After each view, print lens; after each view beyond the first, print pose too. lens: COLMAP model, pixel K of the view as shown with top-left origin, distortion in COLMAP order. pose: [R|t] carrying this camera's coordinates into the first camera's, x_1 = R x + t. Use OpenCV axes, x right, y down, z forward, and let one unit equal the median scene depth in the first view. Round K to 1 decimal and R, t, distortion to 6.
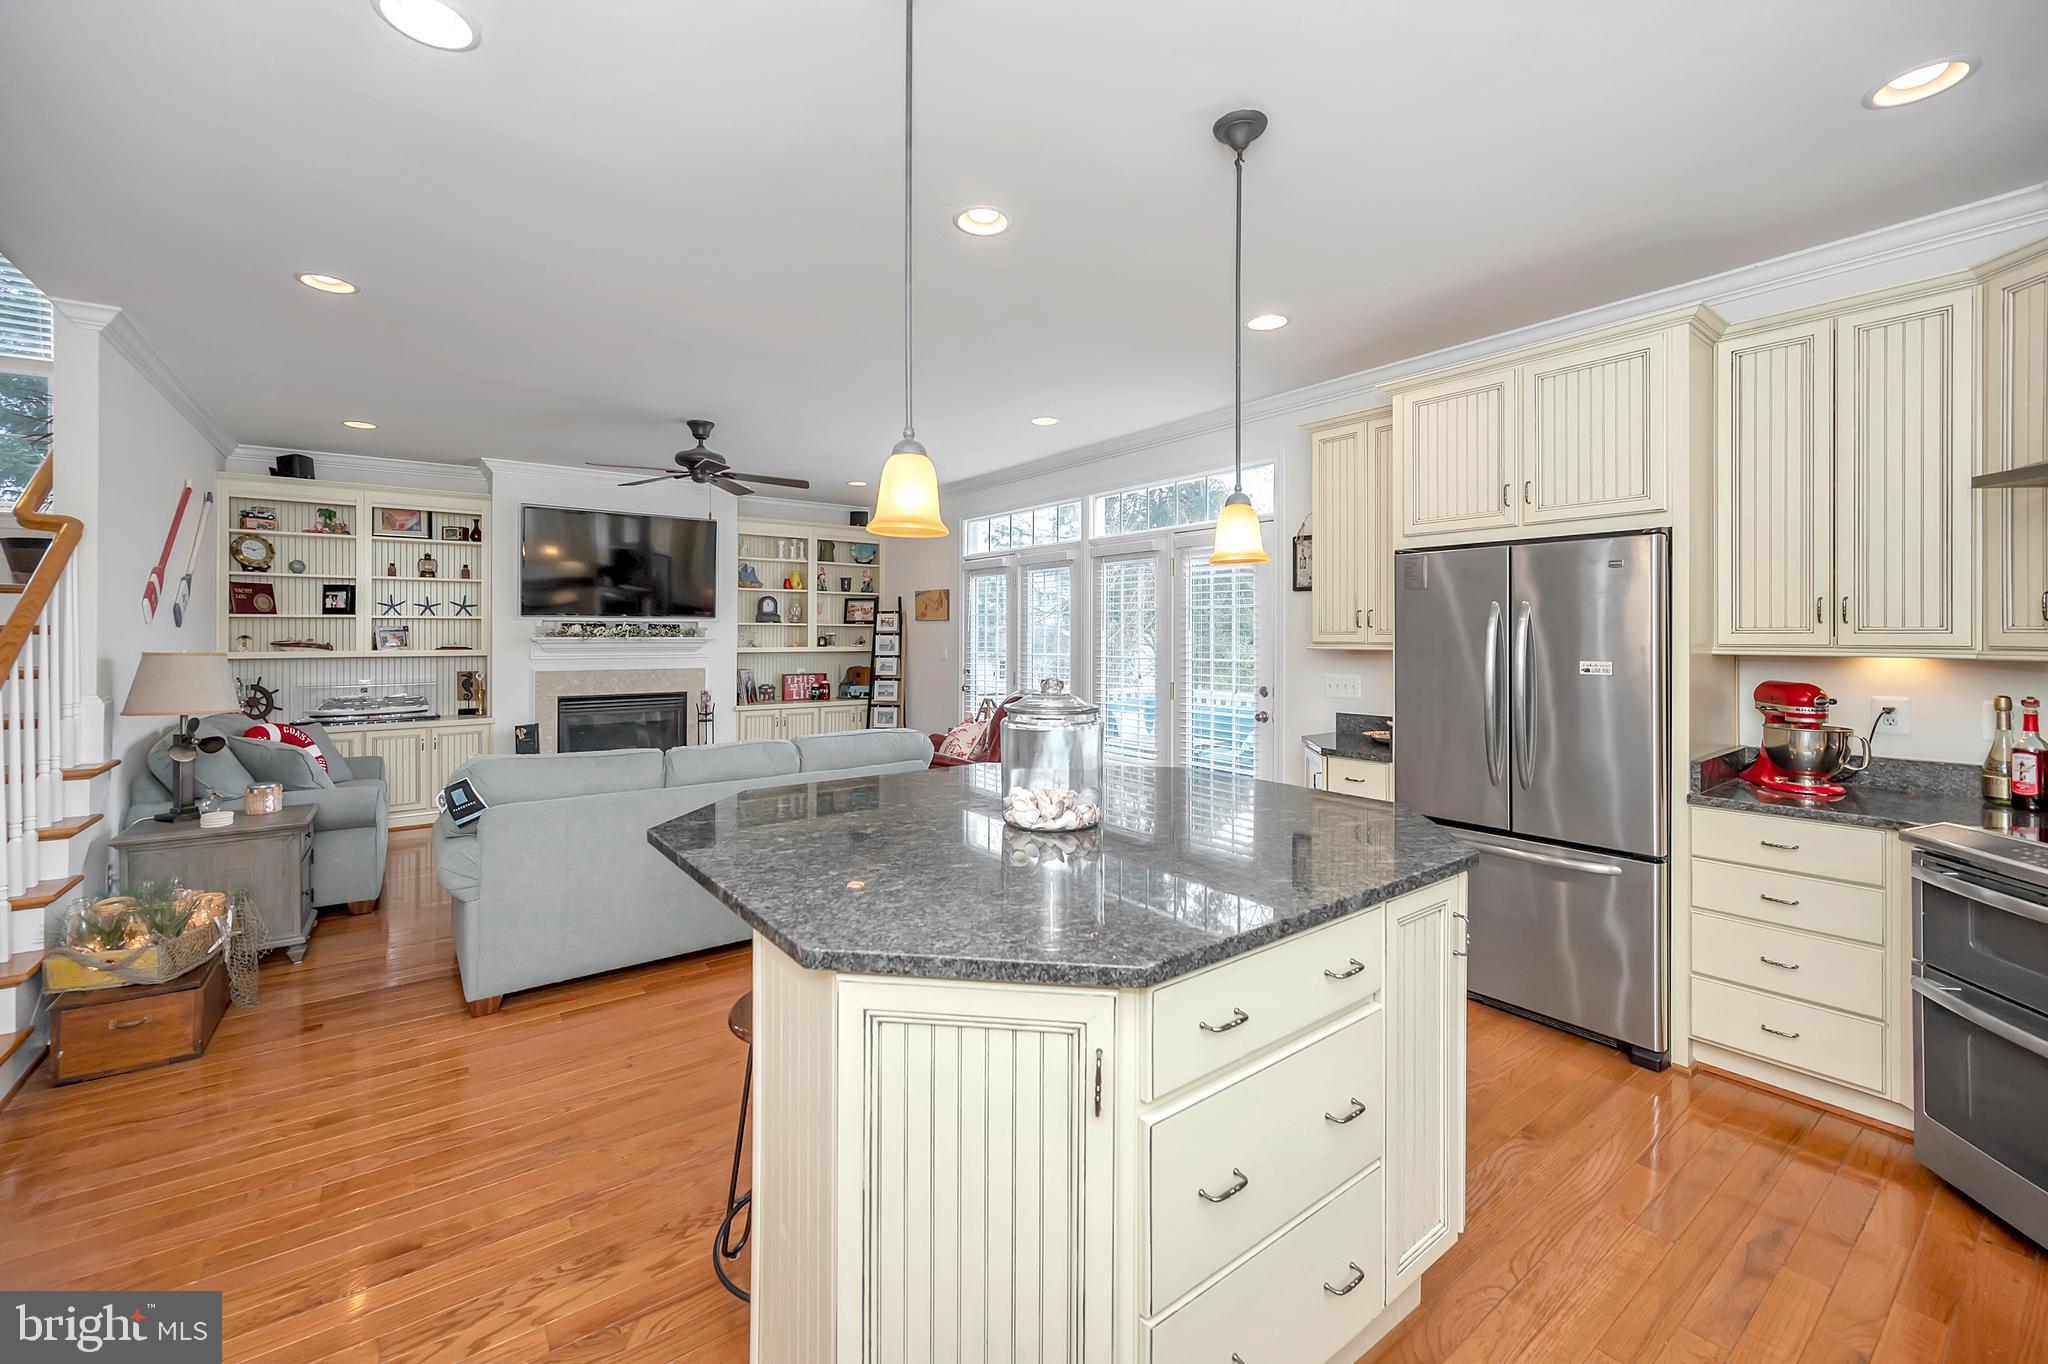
lens RADIAL K [[821.2, 0, 1023.6], [0, 821.2, 634.5], [0, 0, 1]] dist [0.002341, 0.000017]
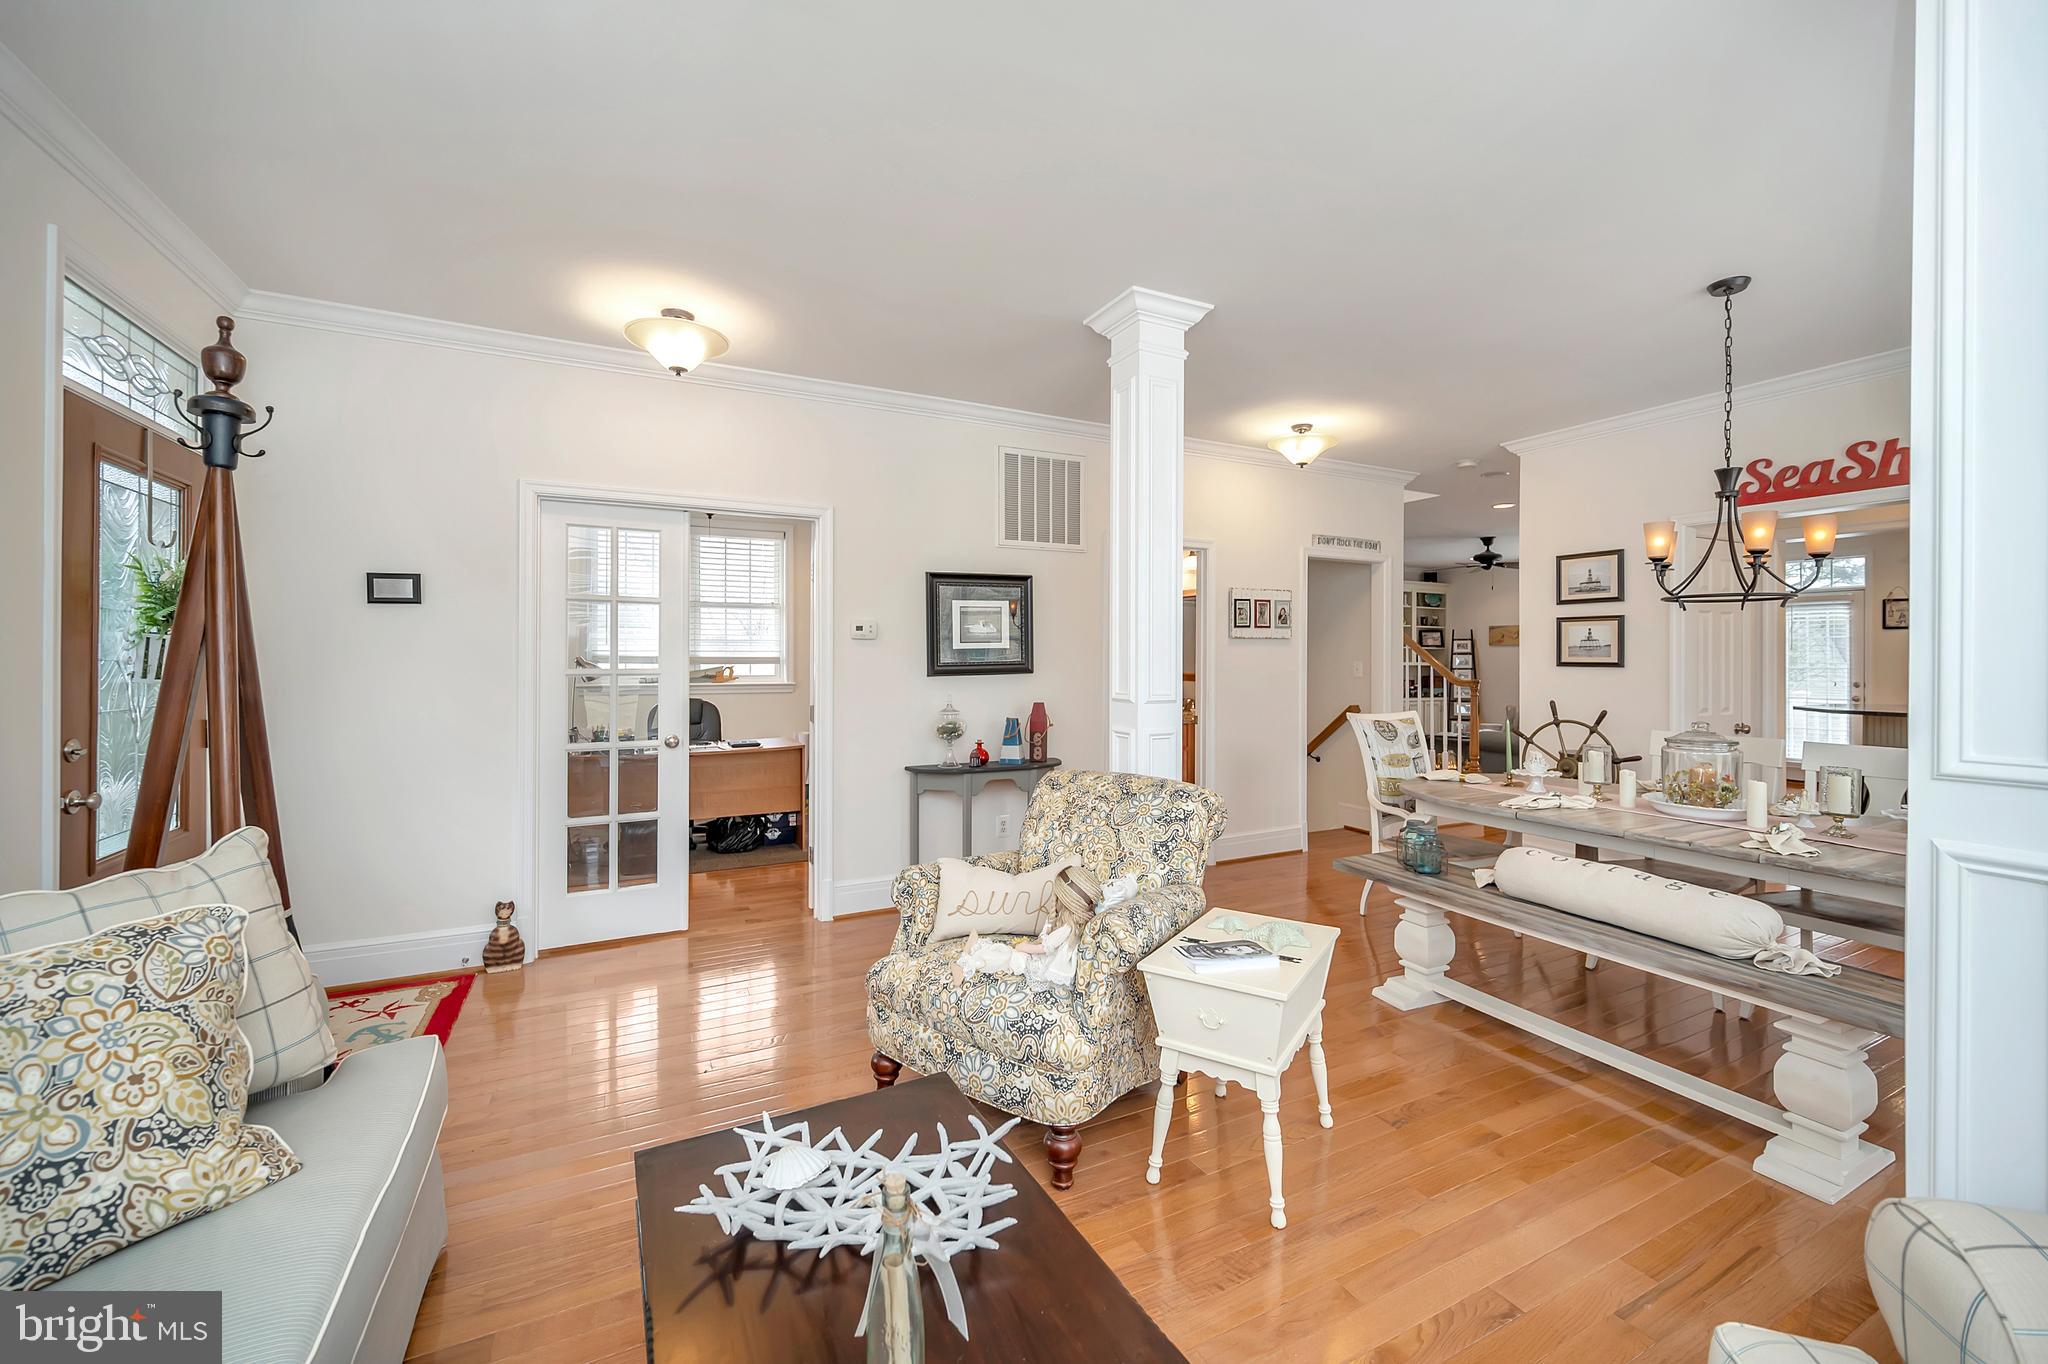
lens RADIAL K [[821.2, 0, 1043.4], [0, 821.2, 663.9], [0, 0, 1]] dist [0.002341, 0.000017]
pose [[0.984923, 0.007275, -0.172838, -0.857199], [-0.006712, 0.999970, 0.003845, 0.021775], [0.172861, -0.002627, 0.984943, -0.807736]]
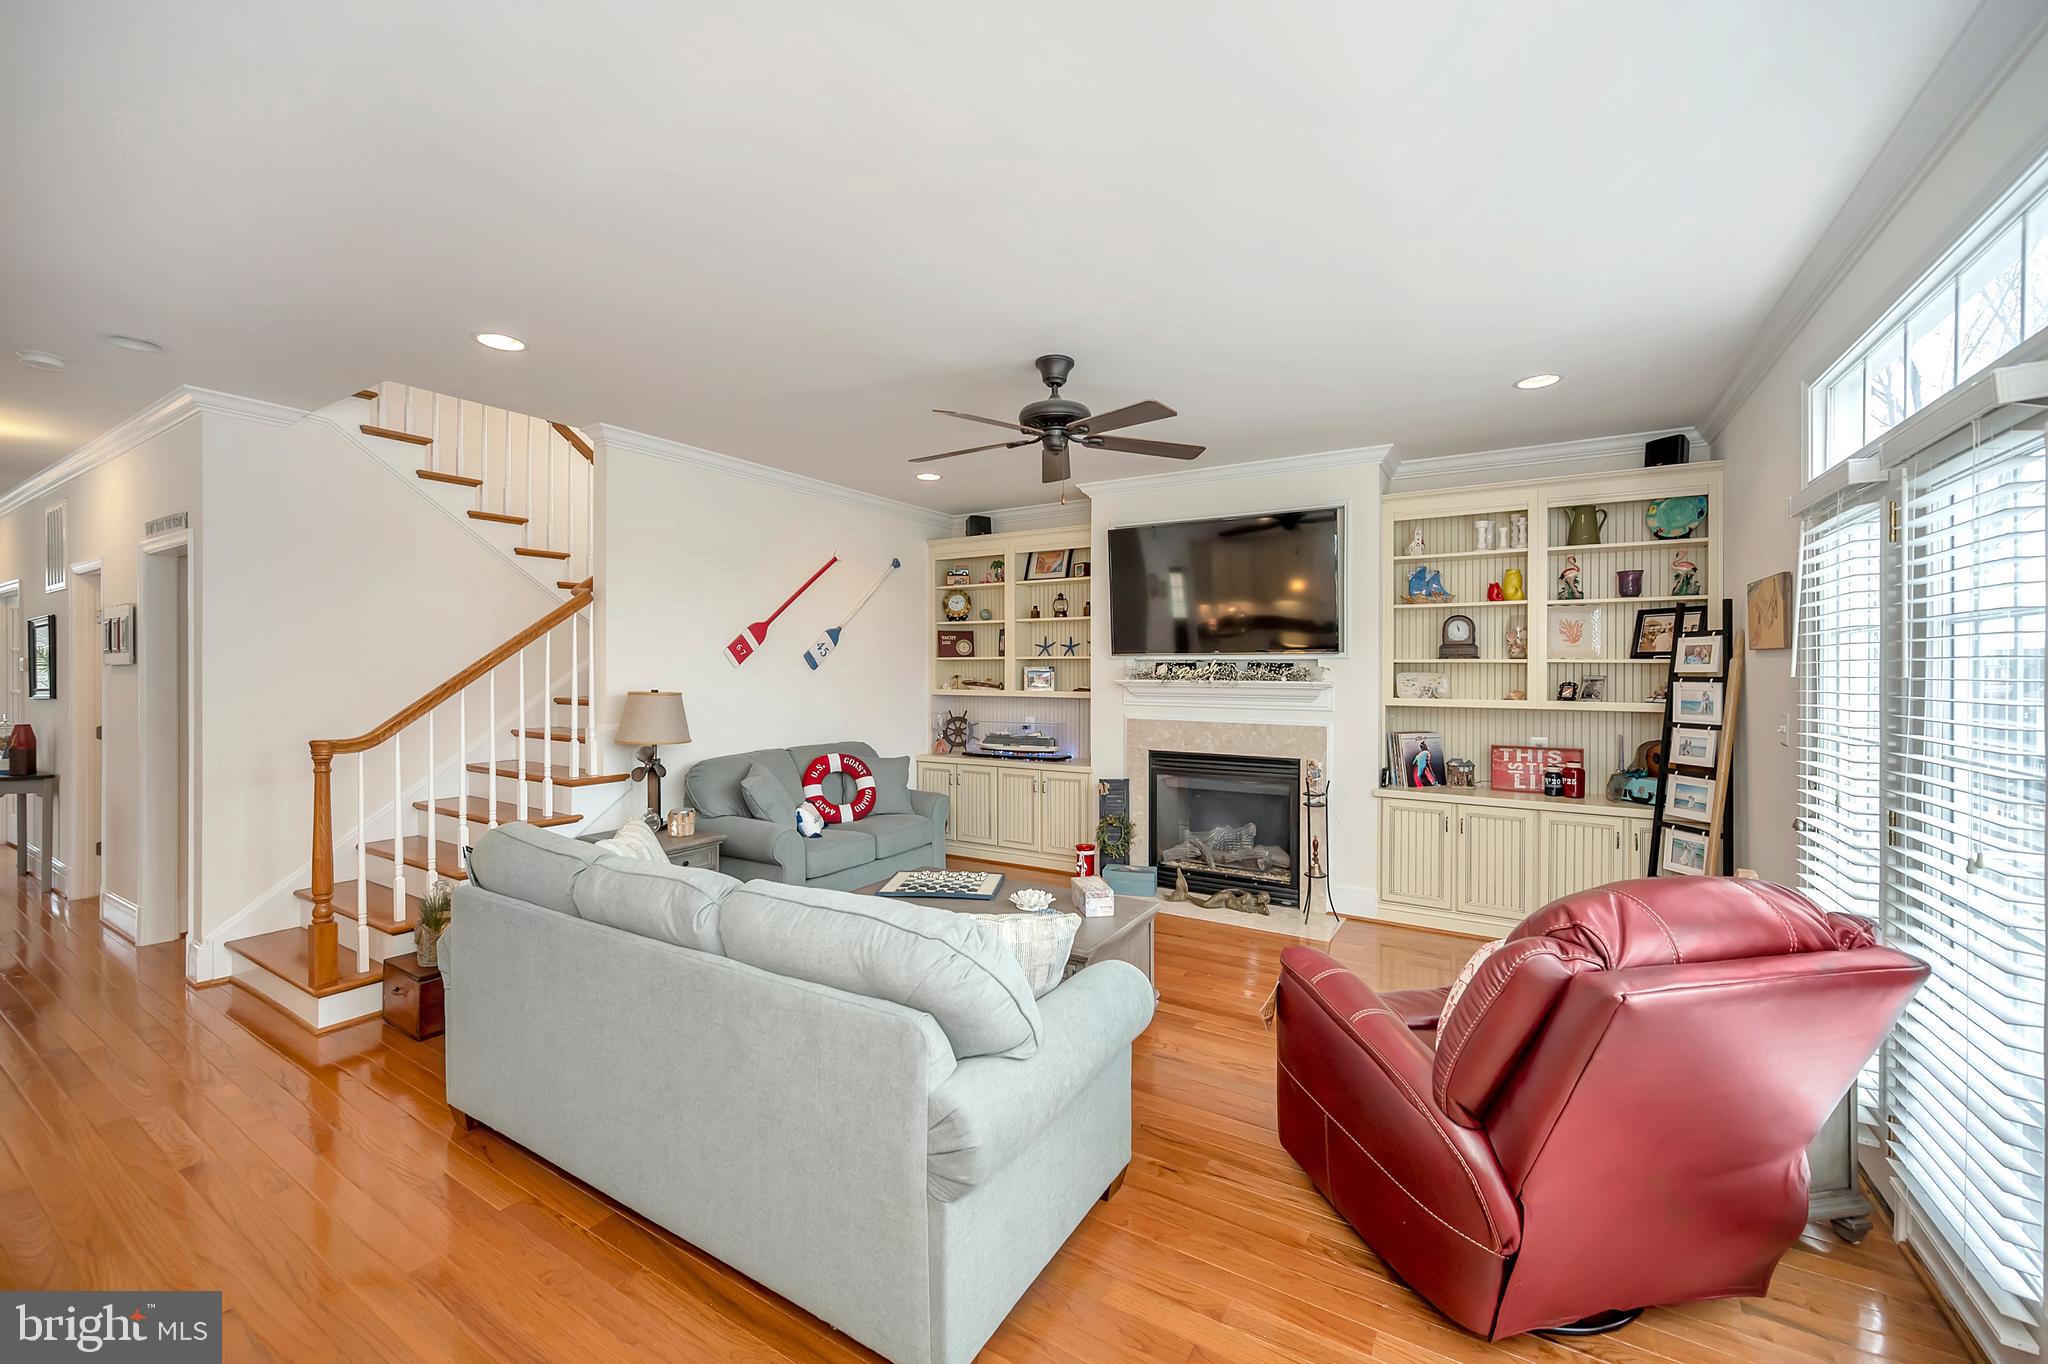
lens RADIAL K [[821.2, 0, 1021.8], [0, 821.2, 678.4], [0, 0, 1]] dist [0.002341, 0.000017]
pose [[0.359272, 0.009472, -0.933185, 0.177236], [-0.003697, 0.999955, 0.008726, -0.004698], [0.933226, 0.000315, 0.359291, 0.597687]]
